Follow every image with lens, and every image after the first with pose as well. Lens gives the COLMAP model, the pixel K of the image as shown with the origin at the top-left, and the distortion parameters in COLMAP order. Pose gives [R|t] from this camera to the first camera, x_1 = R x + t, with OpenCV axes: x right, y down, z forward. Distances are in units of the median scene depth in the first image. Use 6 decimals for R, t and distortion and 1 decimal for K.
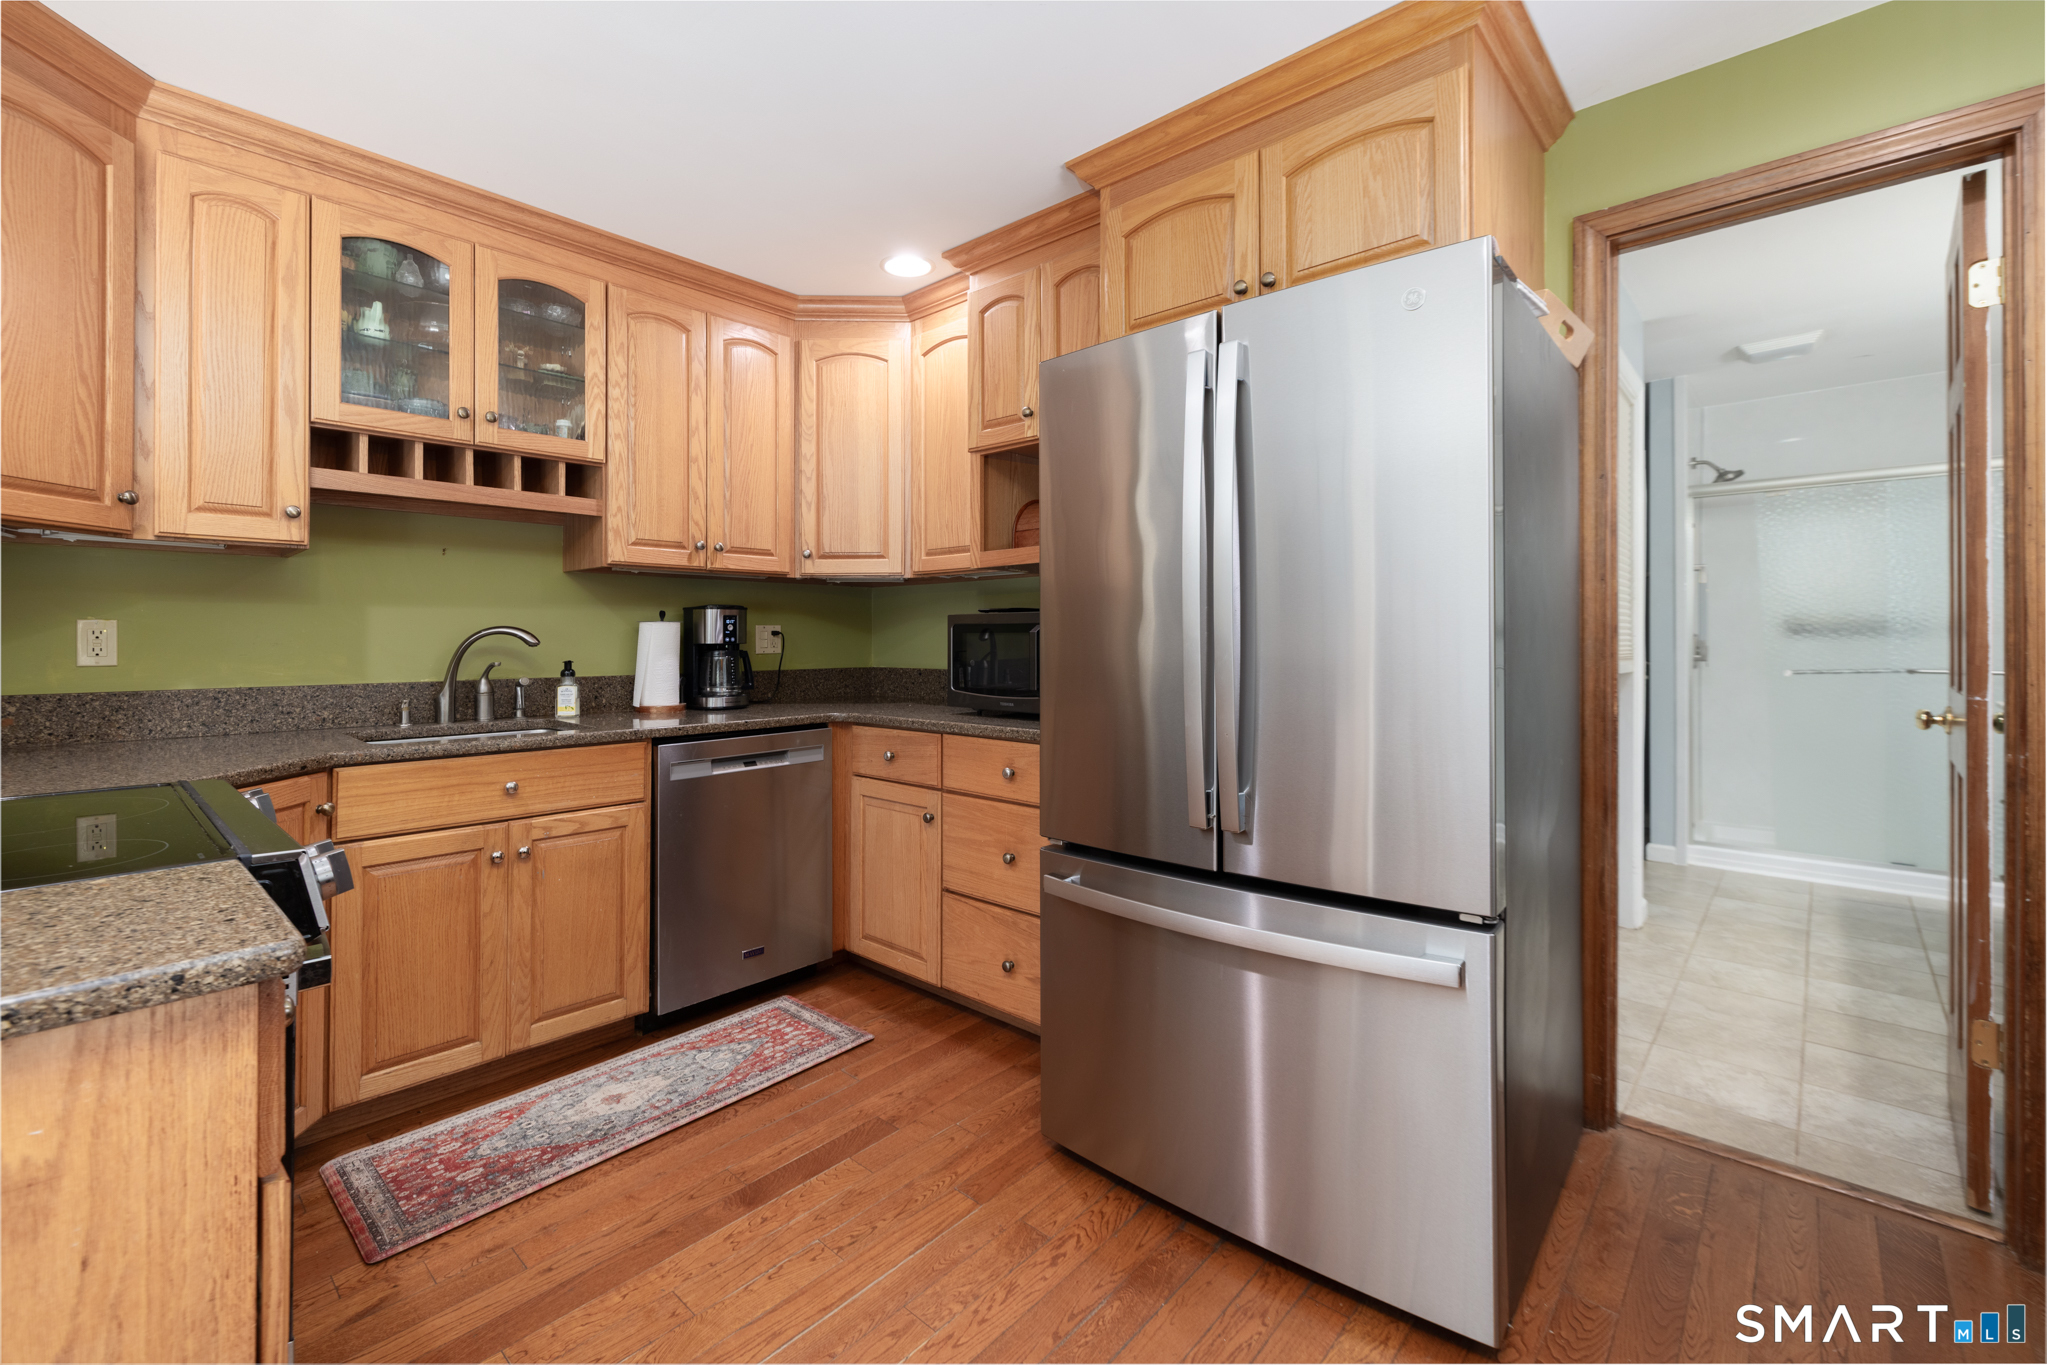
lens RADIAL K [[864.6, 0, 992.2], [0, 864.6, 639.8], [0, 0, 1]] dist [0.001170, -0.000425]
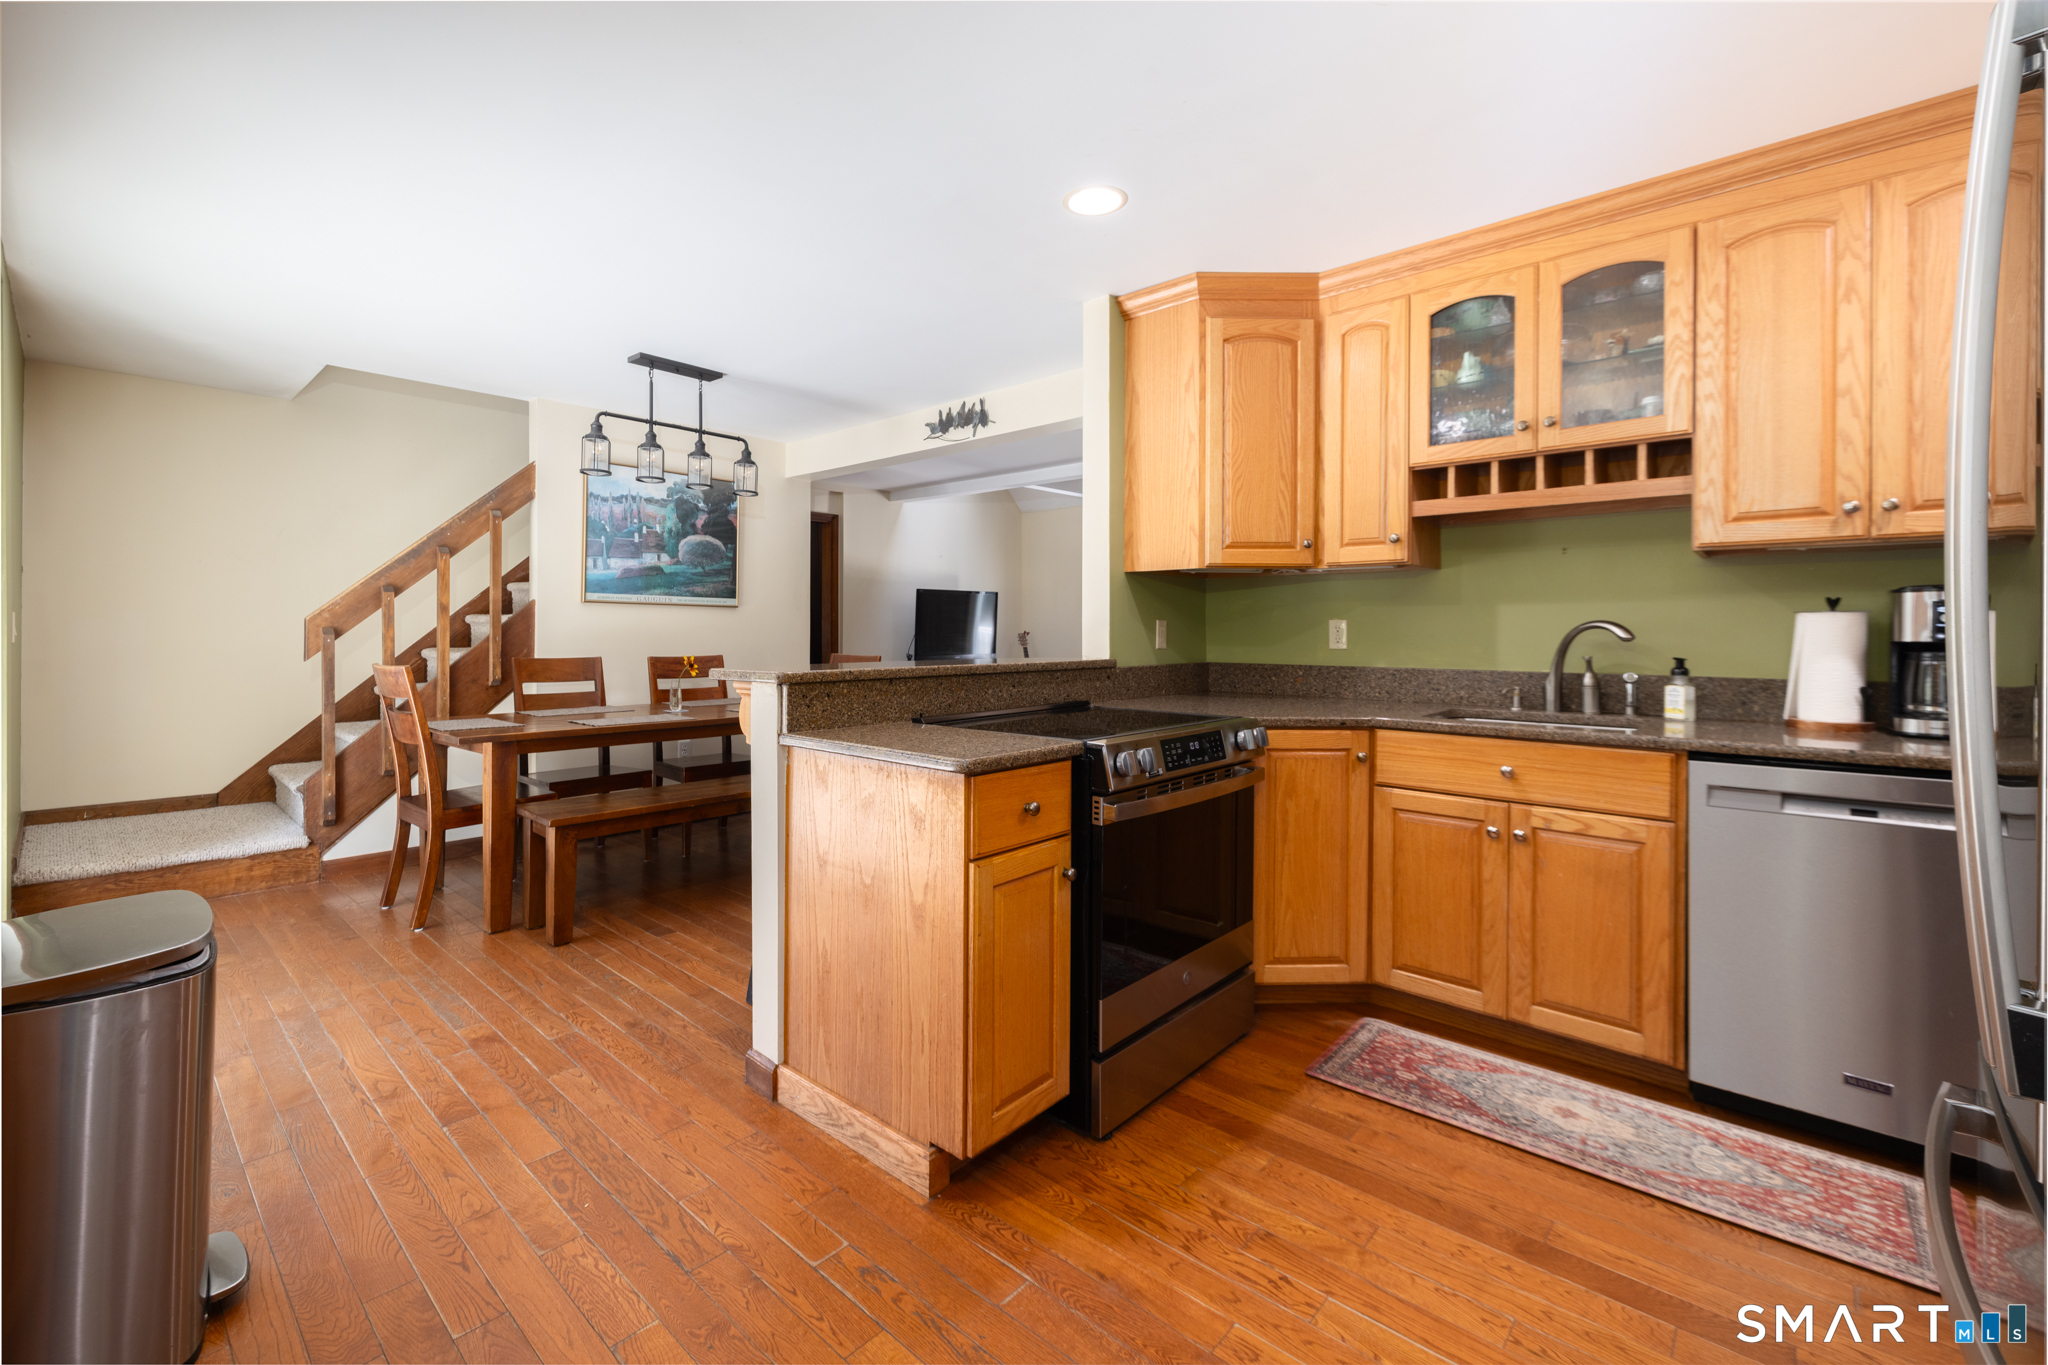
lens RADIAL K [[867.4, 0, 993.8], [0, 867.4, 632.8], [0, 0, 1]] dist [0.000862, 0.000118]
pose [[0.001303, 0.005722, -0.999983, 0.482967], [-0.004650, 0.999973, 0.005716, -0.004572], [0.999988, 0.004642, 0.001329, 0.333181]]
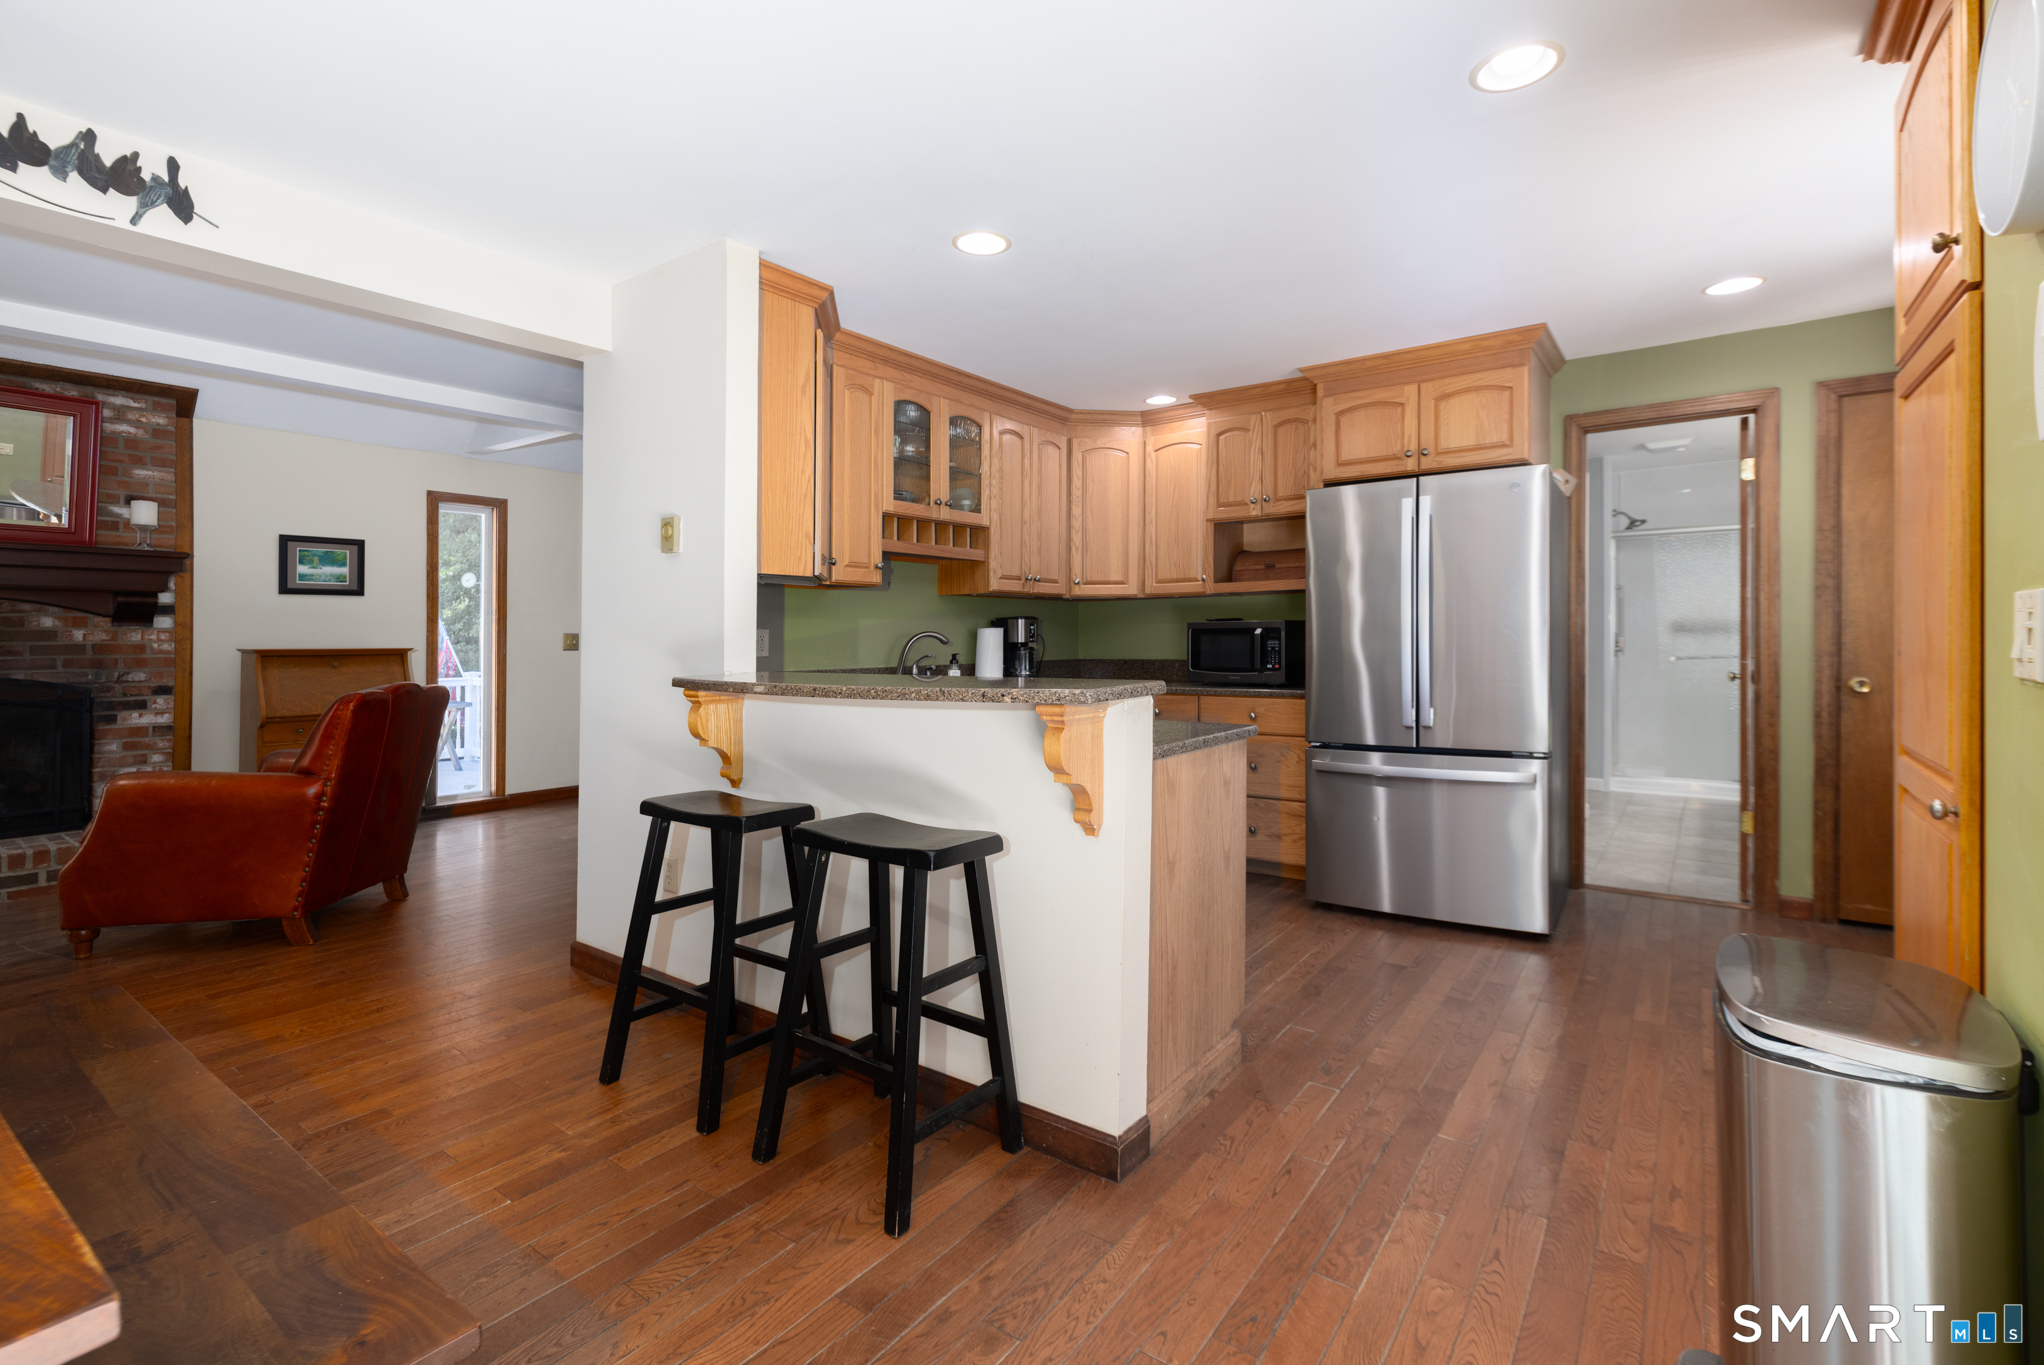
lens RADIAL K [[920.1, 0, 1024.7], [0, 920.1, 653.8], [0, 0, 1]] dist [-0.002258, -0.000090]
pose [[0.992714, -0.007039, 0.120291, -0.661401], [0.005290, 0.999876, 0.014852, 0.002097], [-0.120381, -0.014108, 0.992628, -0.762685]]
